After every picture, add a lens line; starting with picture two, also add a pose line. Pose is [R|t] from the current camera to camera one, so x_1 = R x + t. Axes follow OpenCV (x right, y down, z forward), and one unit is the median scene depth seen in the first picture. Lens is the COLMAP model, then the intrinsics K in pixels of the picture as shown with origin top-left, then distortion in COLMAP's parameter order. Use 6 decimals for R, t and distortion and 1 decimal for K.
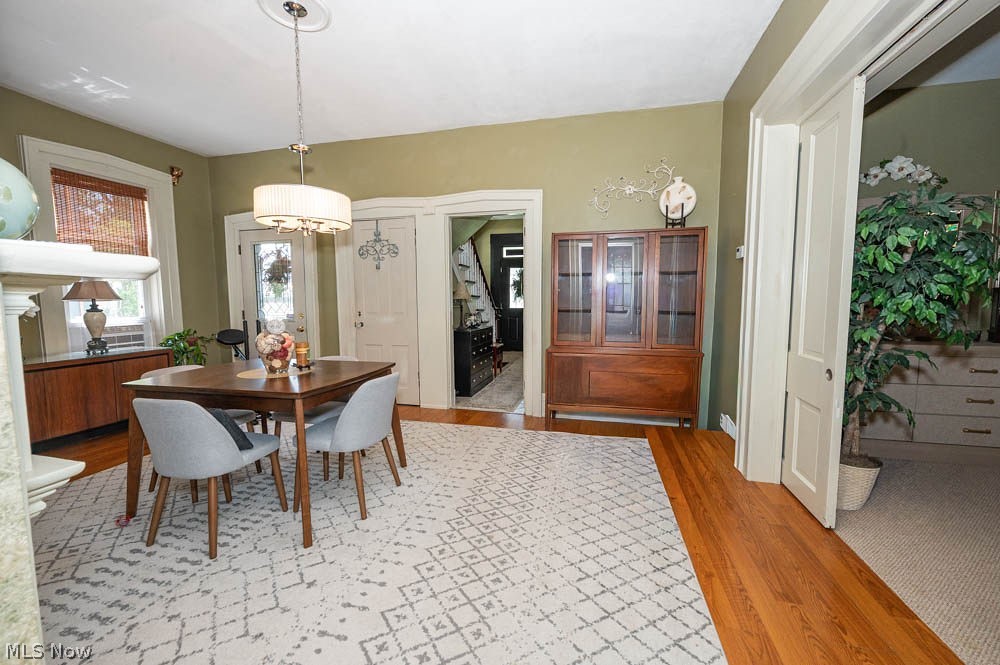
lens RADIAL K [[411.5, 0, 501.5], [0, 411.5, 335.1], [0, 0, 1]] dist [-0.000164, 0.000564]
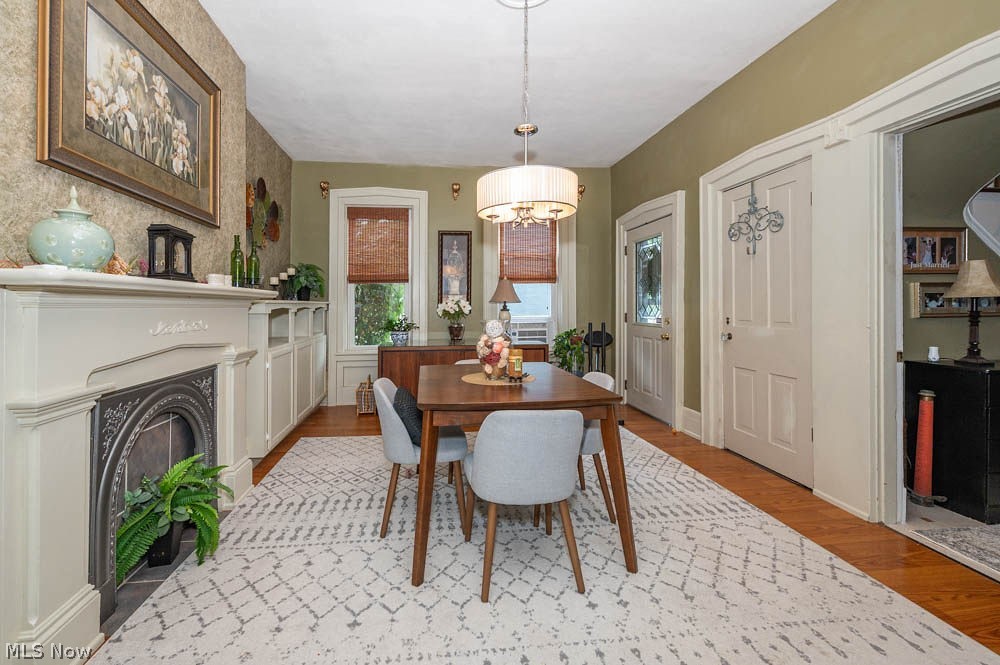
lens RADIAL K [[411.5, 0, 463.1], [0, 411.5, 301.9], [0, 0, 1]] dist [-0.000164, 0.000564]
pose [[0.317466, -0.006053, -0.948251, 0.203354], [-0.078997, 0.996335, -0.032807, -0.029446], [0.944974, 0.085324, 0.315824, 0.410315]]
